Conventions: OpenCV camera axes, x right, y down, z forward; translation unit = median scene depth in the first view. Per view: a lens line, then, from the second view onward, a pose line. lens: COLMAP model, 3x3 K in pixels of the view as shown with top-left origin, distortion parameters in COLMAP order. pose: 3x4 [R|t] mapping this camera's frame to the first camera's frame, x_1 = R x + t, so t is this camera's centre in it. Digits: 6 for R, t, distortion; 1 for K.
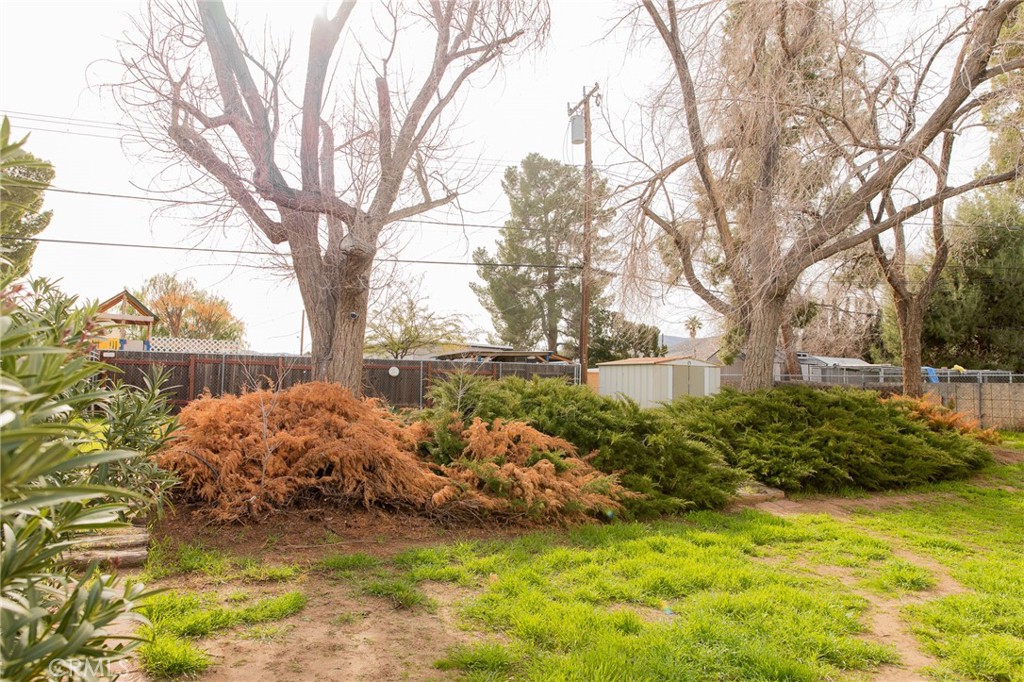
lens RADIAL K [[680.7, 0, 511.9], [0, 680.7, 344.9], [0, 0, 1]] dist [0.014508, -0.002937]
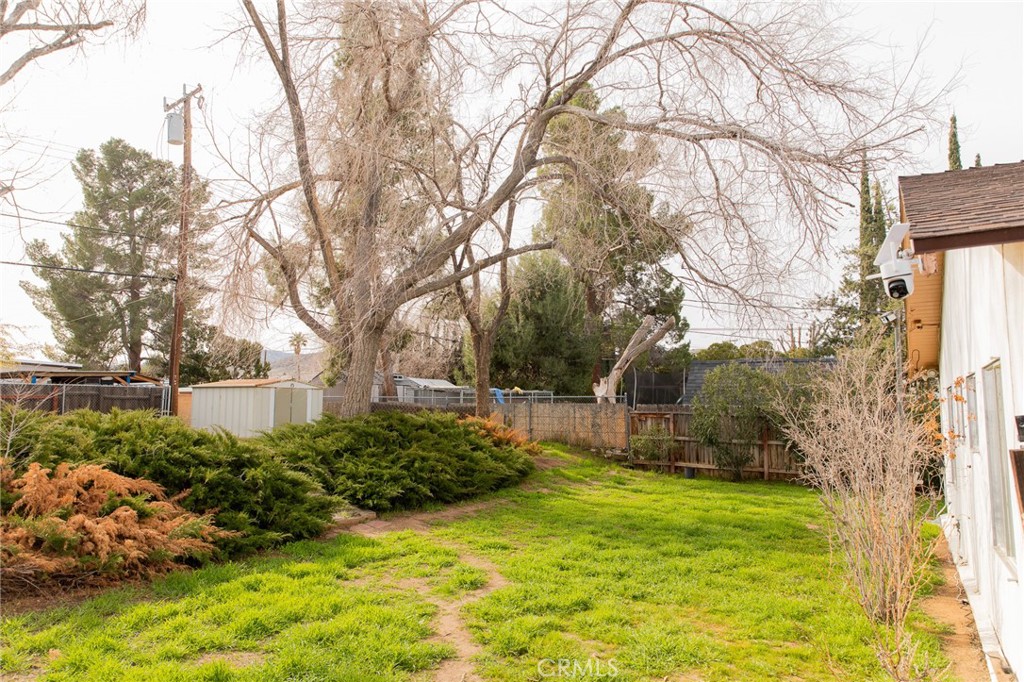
lens RADIAL K [[680.7, 0, 511.9], [0, 680.7, 344.9], [0, 0, 1]] dist [0.014508, -0.002937]
pose [[0.844478, 0.033319, 0.534553, -0.003403], [-0.020853, 0.999352, -0.029347, -0.009741], [-0.535184, 0.013636, 0.844625, -0.015410]]
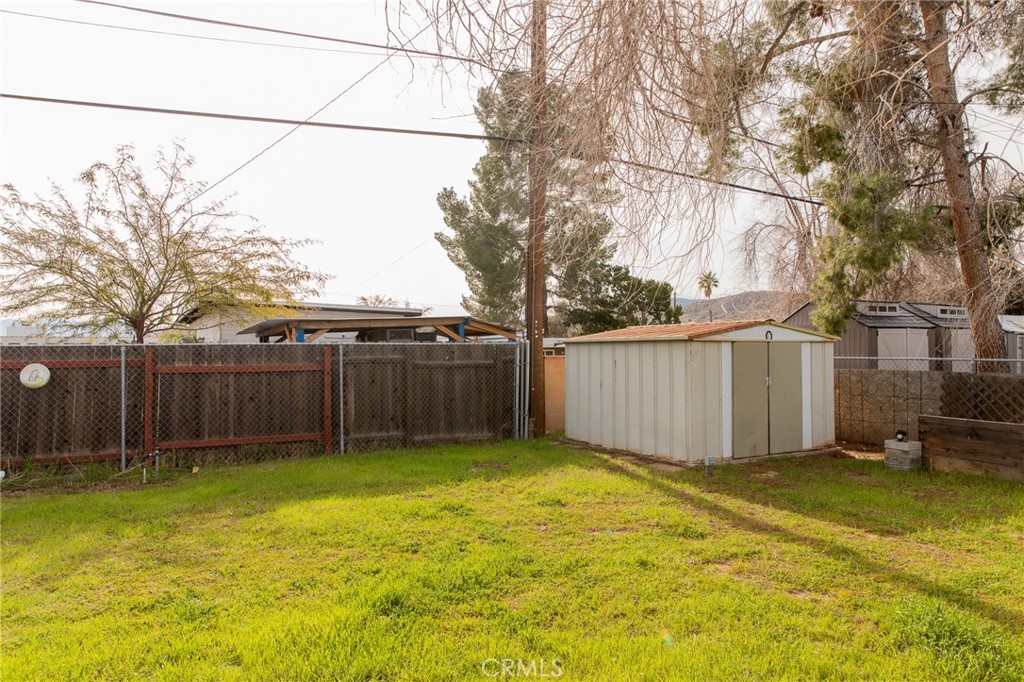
lens RADIAL K [[680.7, 0, 511.9], [0, 680.7, 344.9], [0, 0, 1]] dist [0.014508, -0.002937]
pose [[0.999666, -0.022970, -0.011858, 0.099596], [0.023532, 0.998488, 0.049682, 0.007312], [0.010699, -0.049945, 0.998695, 0.547859]]
